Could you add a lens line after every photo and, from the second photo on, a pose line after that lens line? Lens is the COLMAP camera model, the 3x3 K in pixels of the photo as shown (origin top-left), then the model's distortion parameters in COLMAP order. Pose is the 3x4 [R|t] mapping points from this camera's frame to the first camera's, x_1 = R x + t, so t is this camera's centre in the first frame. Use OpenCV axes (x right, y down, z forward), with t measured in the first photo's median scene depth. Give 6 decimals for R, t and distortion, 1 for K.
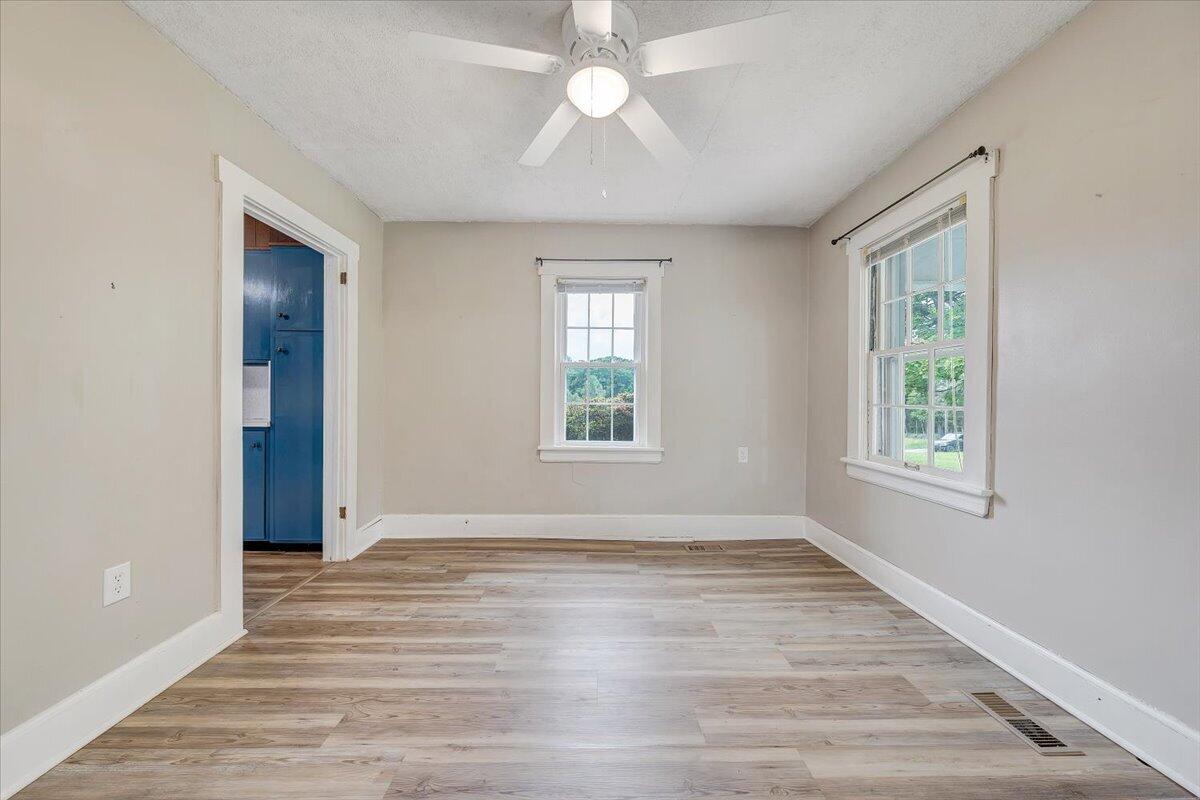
lens RADIAL K [[418.4, 0, 596.1], [0, 418.4, 398.4], [0, 0, 1]] dist [-0.000912, -0.000259]
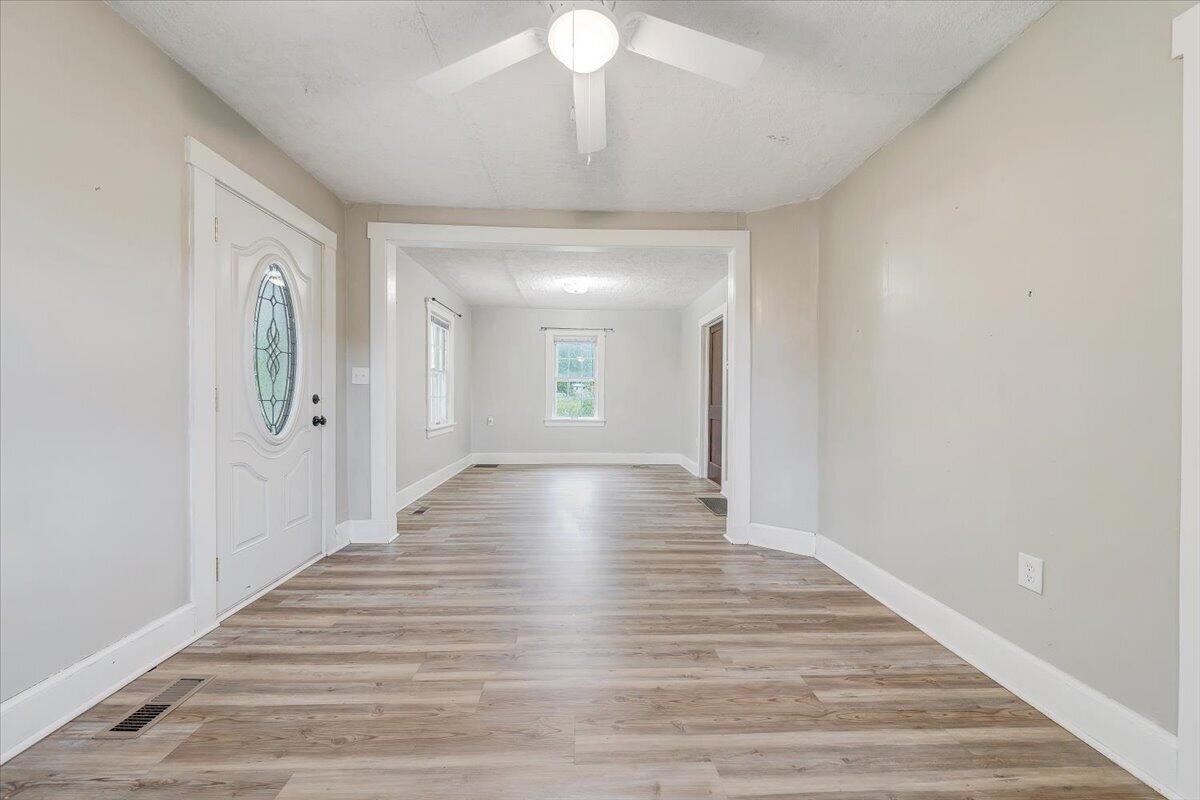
lens RADIAL K [[409.4, 0, 589.7], [0, 409.4, 397.7], [0, 0, 1]] dist [-0.001462, -0.000012]
pose [[-0.999824, -0.012854, -0.013693, -0.004703], [-0.012985, 0.999871, 0.009478, 0.002217], [0.013570, 0.009654, -0.999861, 1.056481]]
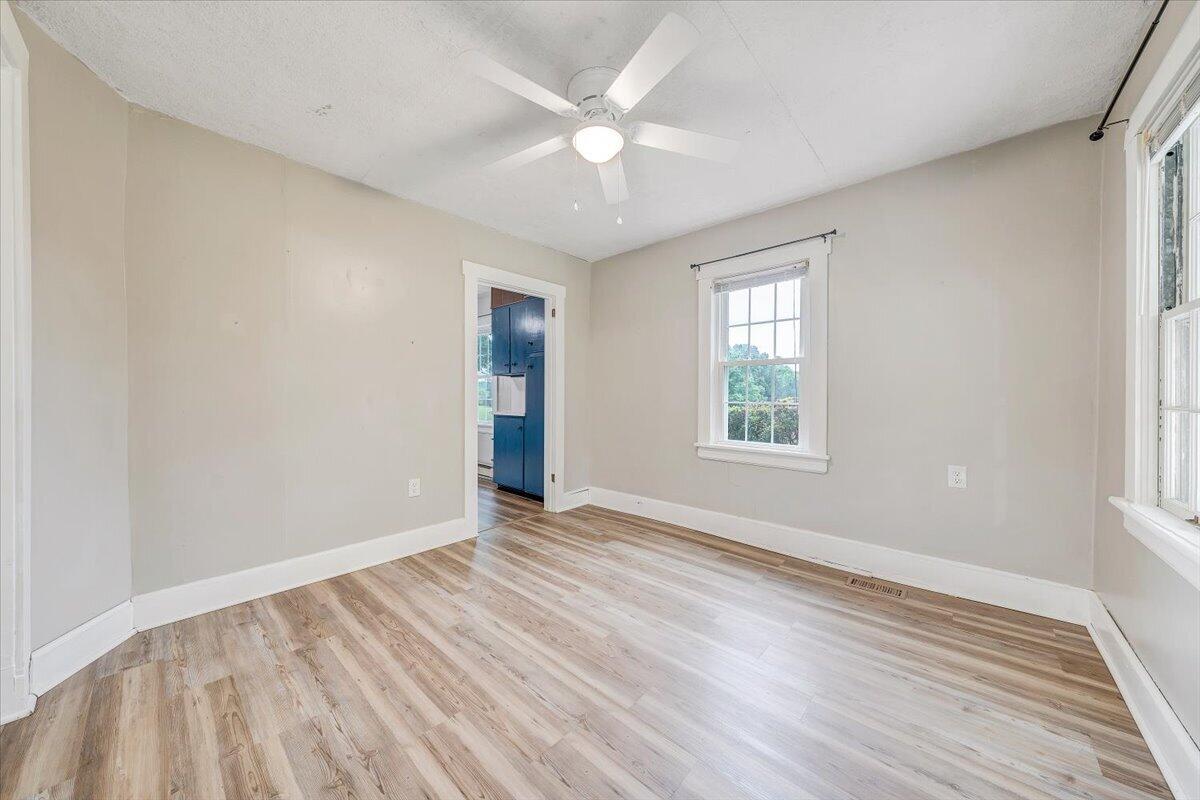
lens RADIAL K [[418.0, 0, 587.8], [0, 418.0, 398.4], [0, 0, 1]] dist [0.001323, 0.000030]
pose [[0.717538, 0.000049, -0.696520, 0.467688], [0.000001, 1.000000, 0.000071, 0.002590], [0.696520, -0.000051, 0.717538, 0.063616]]
